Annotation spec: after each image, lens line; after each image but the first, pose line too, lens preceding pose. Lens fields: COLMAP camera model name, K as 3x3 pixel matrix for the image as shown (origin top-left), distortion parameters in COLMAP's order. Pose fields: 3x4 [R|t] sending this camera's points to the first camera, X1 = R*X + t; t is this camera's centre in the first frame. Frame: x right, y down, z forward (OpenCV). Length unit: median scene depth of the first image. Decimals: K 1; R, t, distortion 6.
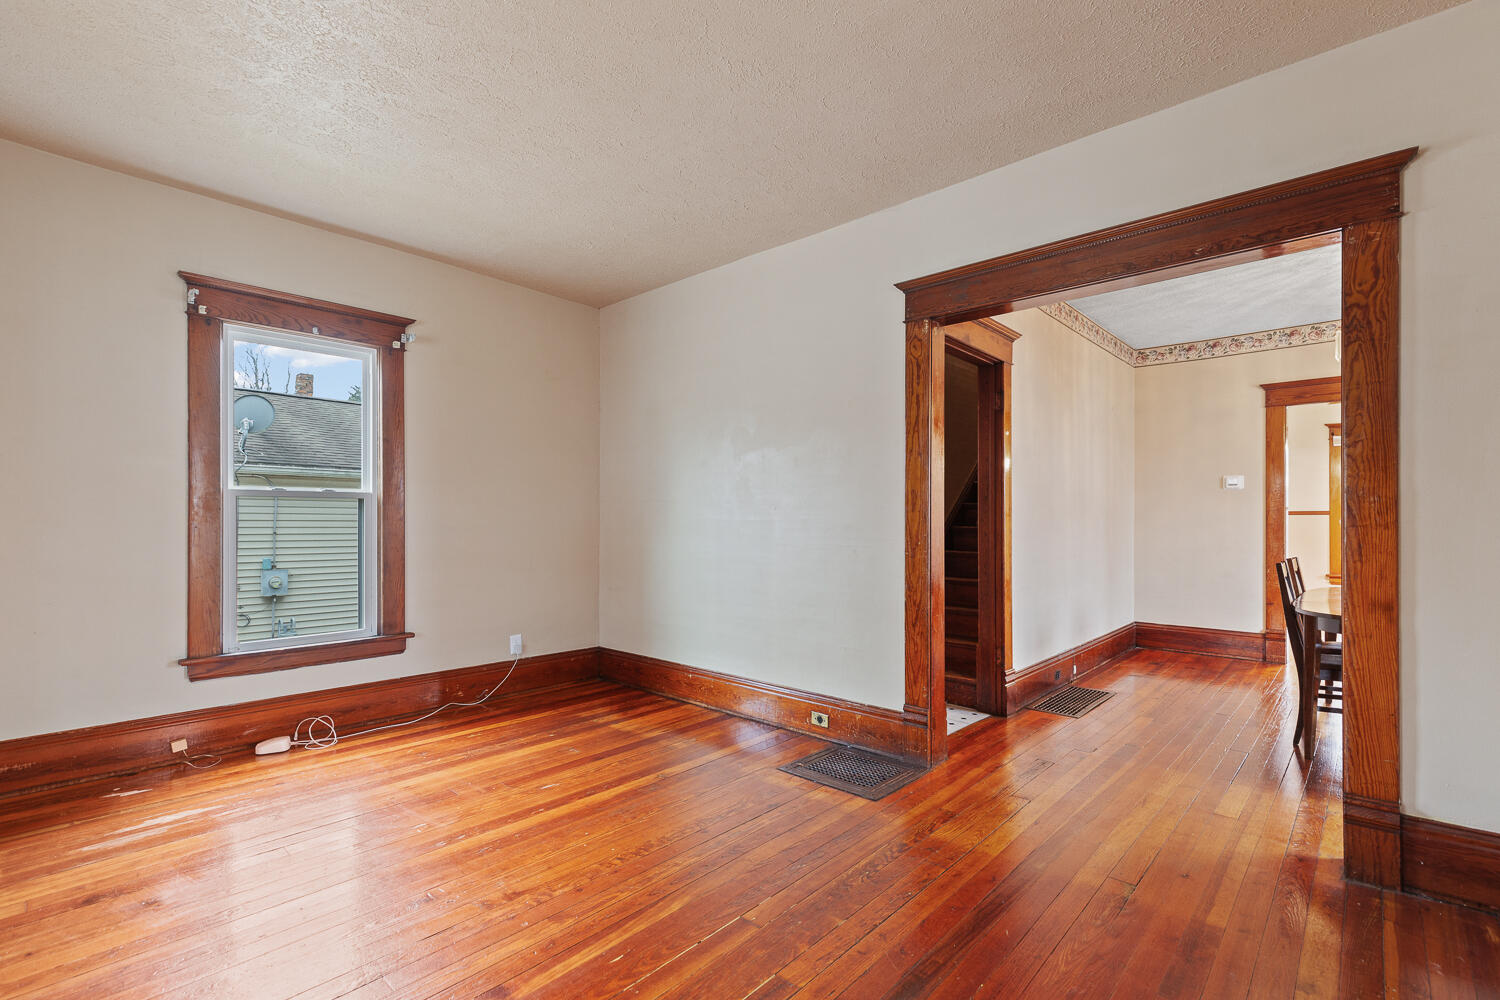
lens RADIAL K [[690.9, 0, 758.9], [0, 690.9, 521.5], [0, 0, 1]] dist [0.008912, -0.001833]
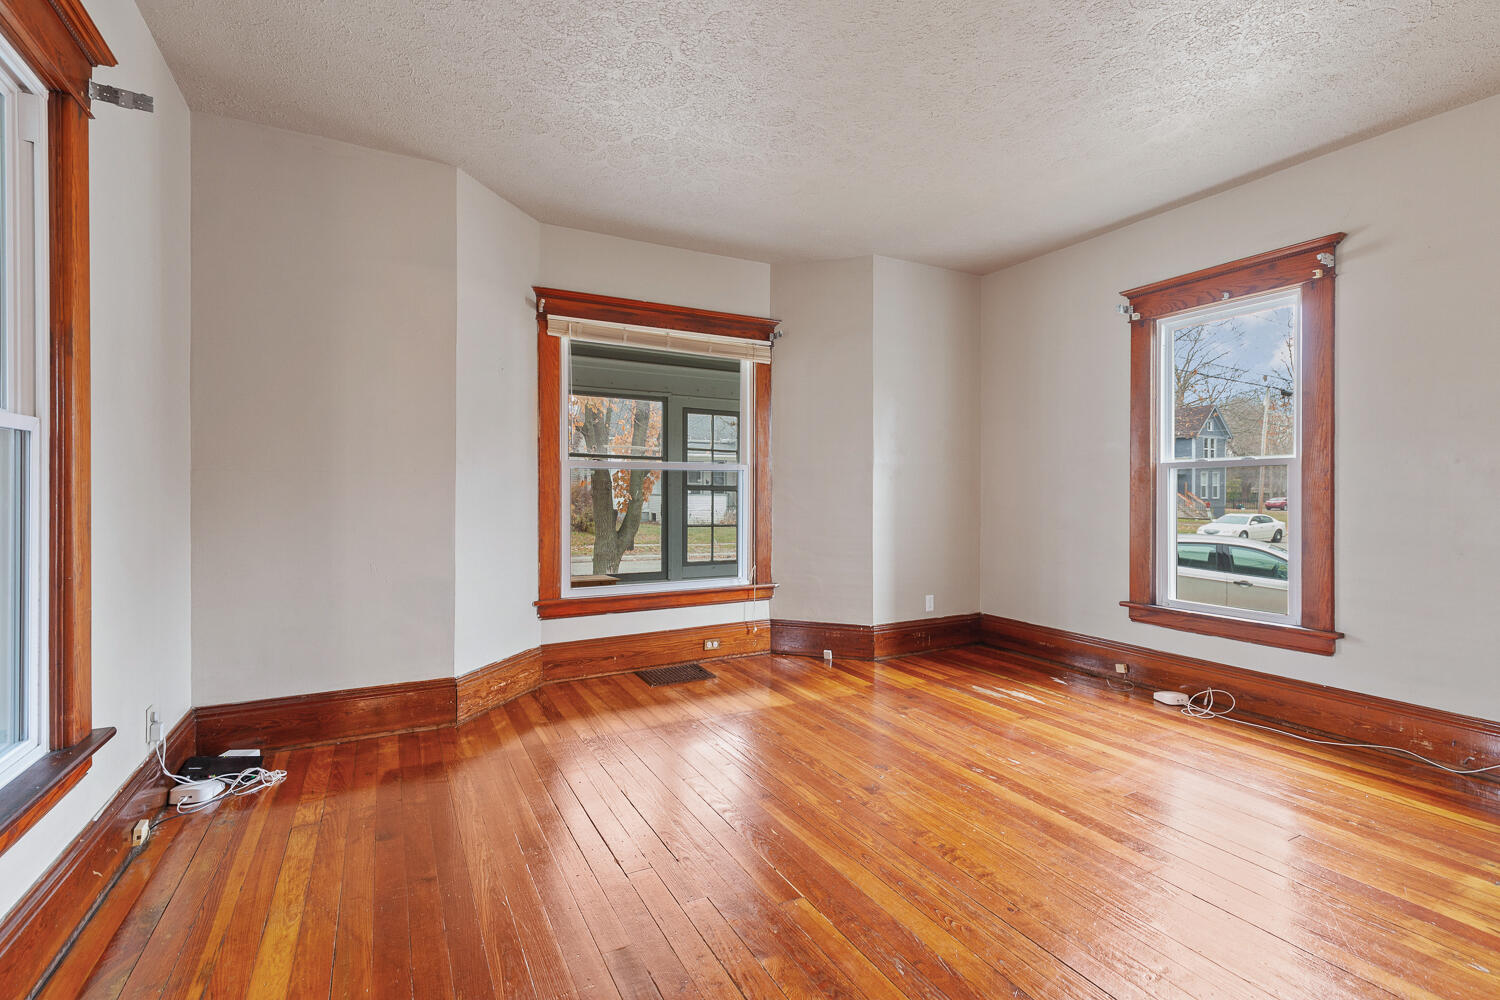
lens RADIAL K [[690.9, 0, 747.1], [0, 690.9, 496.2], [0, 0, 1]] dist [0.008912, -0.001833]
pose [[-0.356285, 0.006580, -0.934354, 0.549859], [-0.003027, 0.999962, 0.008196, 0.001283], [0.934373, 0.005748, -0.356251, 0.768637]]
